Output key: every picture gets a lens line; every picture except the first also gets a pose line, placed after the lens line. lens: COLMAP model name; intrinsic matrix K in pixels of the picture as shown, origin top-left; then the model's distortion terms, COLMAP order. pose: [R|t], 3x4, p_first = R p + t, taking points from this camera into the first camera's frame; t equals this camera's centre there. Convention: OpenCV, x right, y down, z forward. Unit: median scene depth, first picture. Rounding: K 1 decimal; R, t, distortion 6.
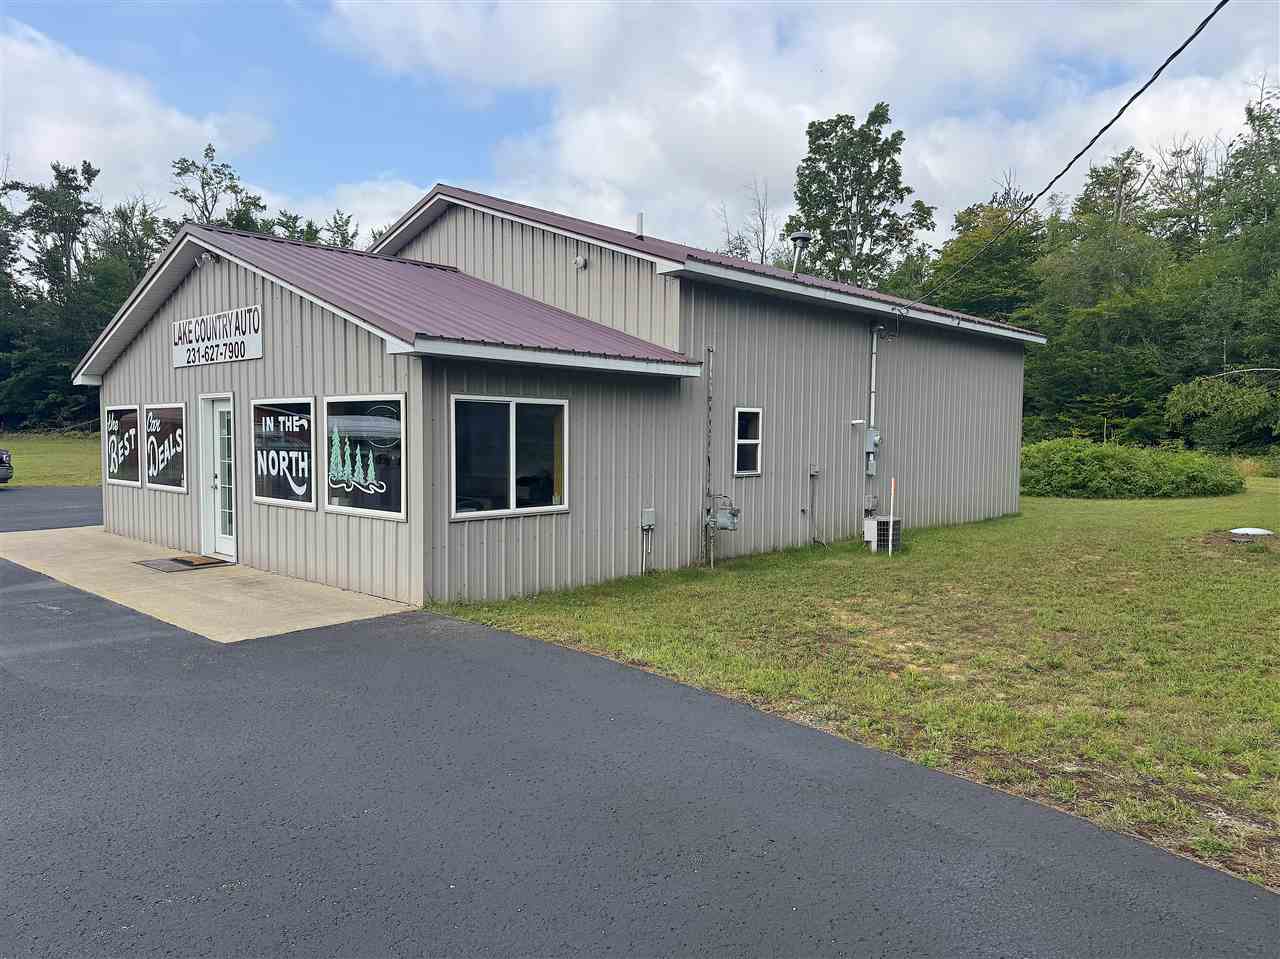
lens RADIAL K [[885.8, 0, 642.4], [0, 885.8, 481.8], [0, 0, 1]] dist [-0.022447, -0.004688]
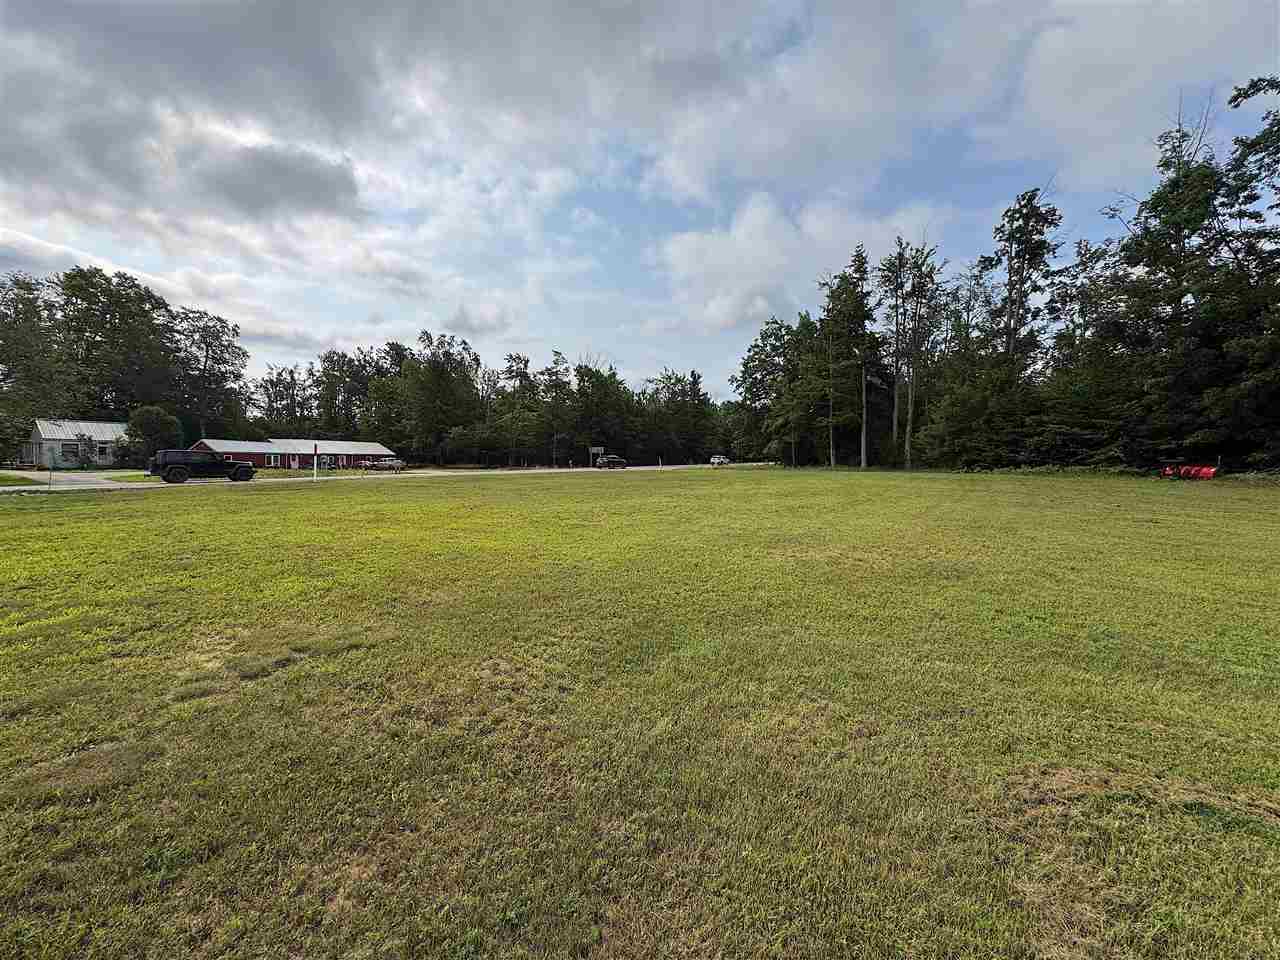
lens RADIAL K [[515.1, 0, 639.9], [0, 515.1, 475.1], [0, 0, 1]] dist [-0.002772, 0.000168]
pose [[0.269623, 0.018974, -0.962779, -2.942931], [-0.060930, 0.998139, 0.002607, -0.171502], [0.961036, 0.057959, 0.270278, 2.986850]]
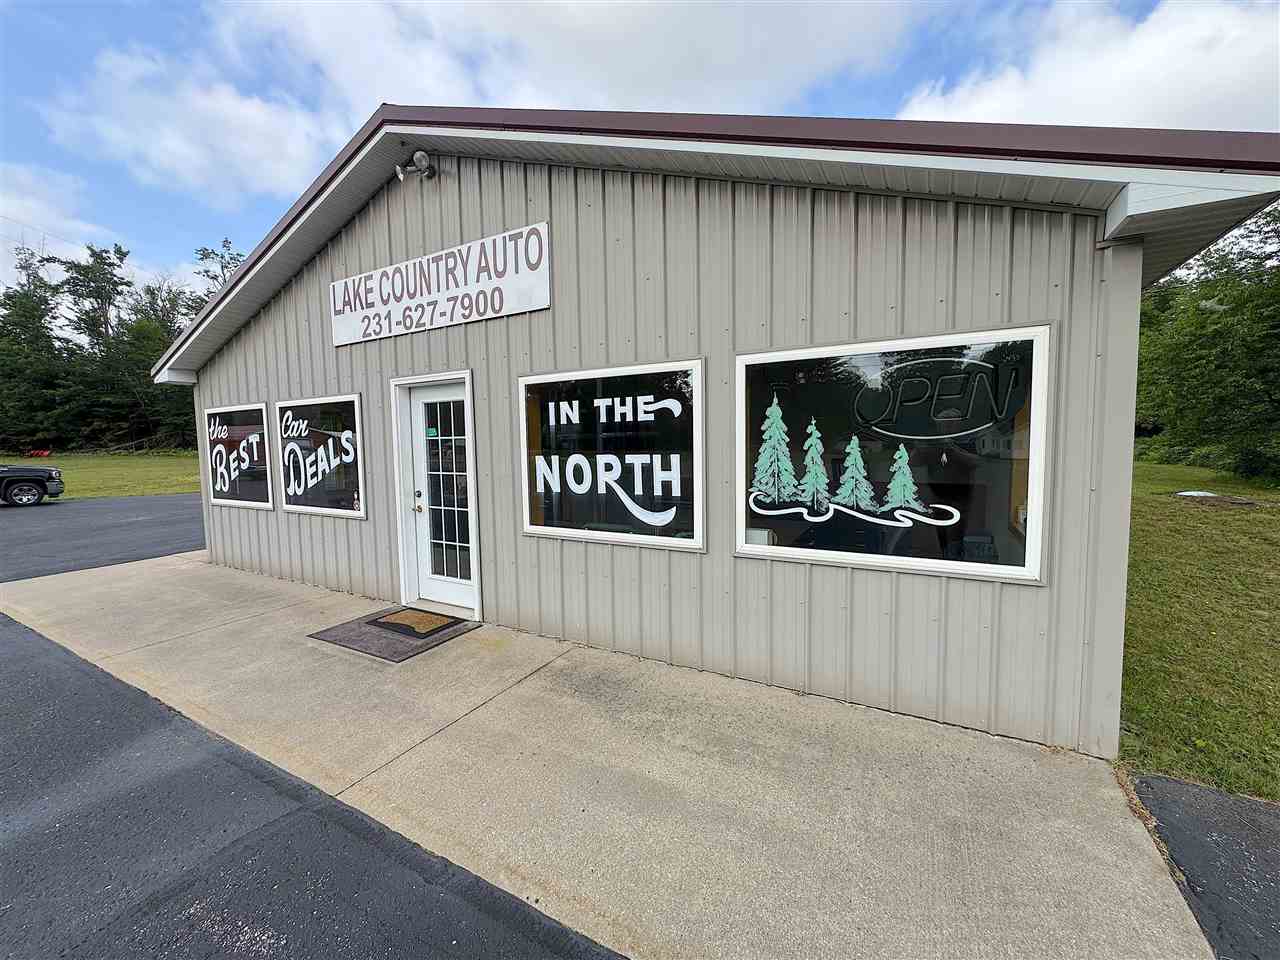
lens RADIAL K [[515.1, 0, 634.8], [0, 515.1, 472.1], [0, 0, 1]] dist [-0.002772, 0.000168]
pose [[0.976008, -0.039958, 0.214036, -0.371742], [0.038524, 0.999199, 0.010869, -0.020463], [-0.214299, -0.002363, 0.976765, 0.512433]]
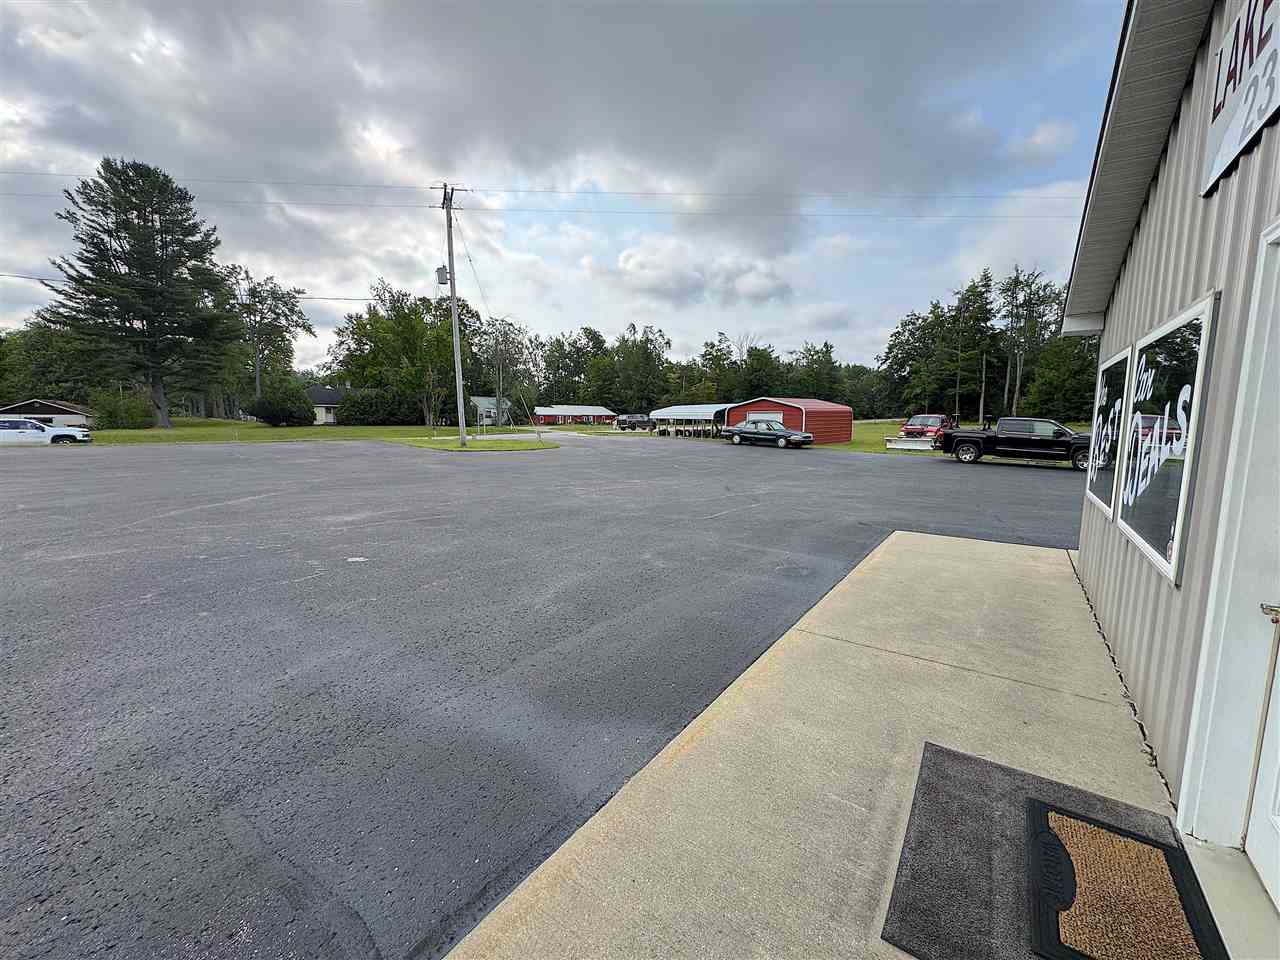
lens RADIAL K [[515.1, 0, 641.9], [0, 515.1, 478.1], [0, 0, 1]] dist [-0.002772, 0.000168]
pose [[0.114146, 0.107053, -0.987679, -0.342833], [-0.059191, 0.993144, 0.100805, -0.031733], [0.991699, 0.046955, 0.119700, 0.746802]]
